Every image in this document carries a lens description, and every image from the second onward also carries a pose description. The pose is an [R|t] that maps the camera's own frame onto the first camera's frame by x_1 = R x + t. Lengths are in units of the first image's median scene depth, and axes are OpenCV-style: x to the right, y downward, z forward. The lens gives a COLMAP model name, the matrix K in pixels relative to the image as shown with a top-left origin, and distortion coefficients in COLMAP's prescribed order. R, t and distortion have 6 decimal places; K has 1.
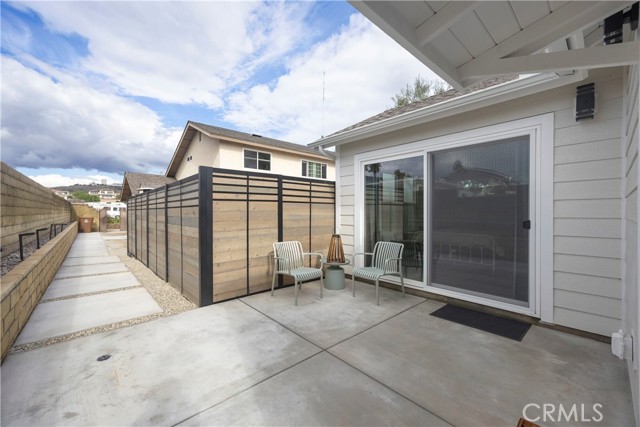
lens RADIAL K [[257.3, 0, 318.9], [0, 257.3, 213.6], [0, 0, 1]] dist [-0.002482, 0.007689]
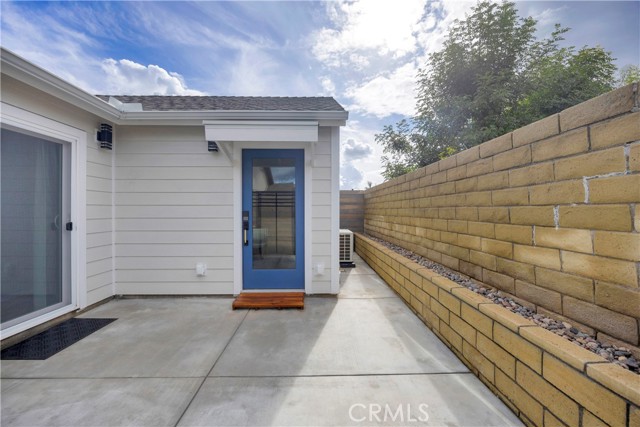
lens RADIAL K [[268.3, 0, 320.0], [0, 268.3, 213.5], [0, 0, 1]] dist [-0.015146, 0.000161]
pose [[-0.764631, -0.005895, 0.644442, -0.660070], [0.004239, 0.999891, 0.014176, -0.021865], [-0.644455, 0.013571, -0.764522, 1.123930]]
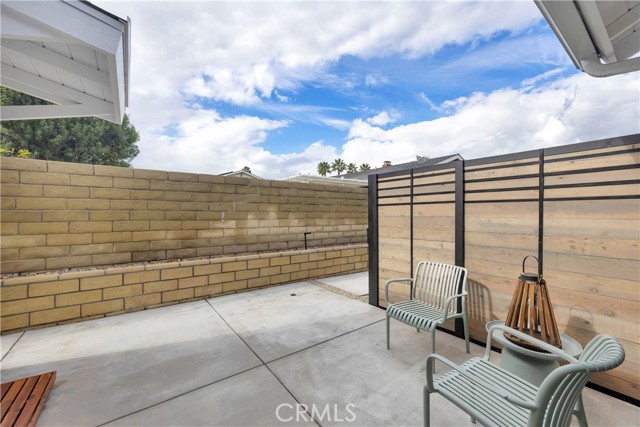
lens RADIAL K [[257.3, 0, 318.9], [0, 257.3, 213.6], [0, 0, 1]] dist [-0.002482, 0.007689]
pose [[-0.092573, -0.002238, -0.995703, 0.748678], [-0.008024, 0.999967, -0.001501, -0.020381], [0.995674, 0.007850, -0.092588, 1.009833]]
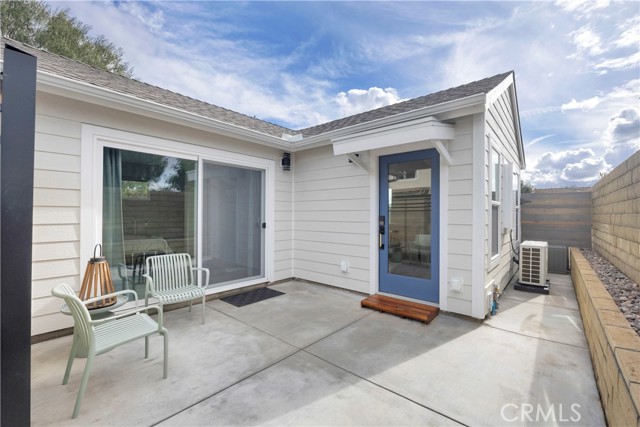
lens RADIAL K [[271.3, 0, 317.9], [0, 271.3, 215.6], [0, 0, 1]] dist [-0.015469, 0.000093]
pose [[-0.120280, -0.002338, 0.992737, -0.864110], [0.000218, 0.999997, 0.002382, -0.021976], [-0.992740, 0.000503, -0.120279, 0.839829]]
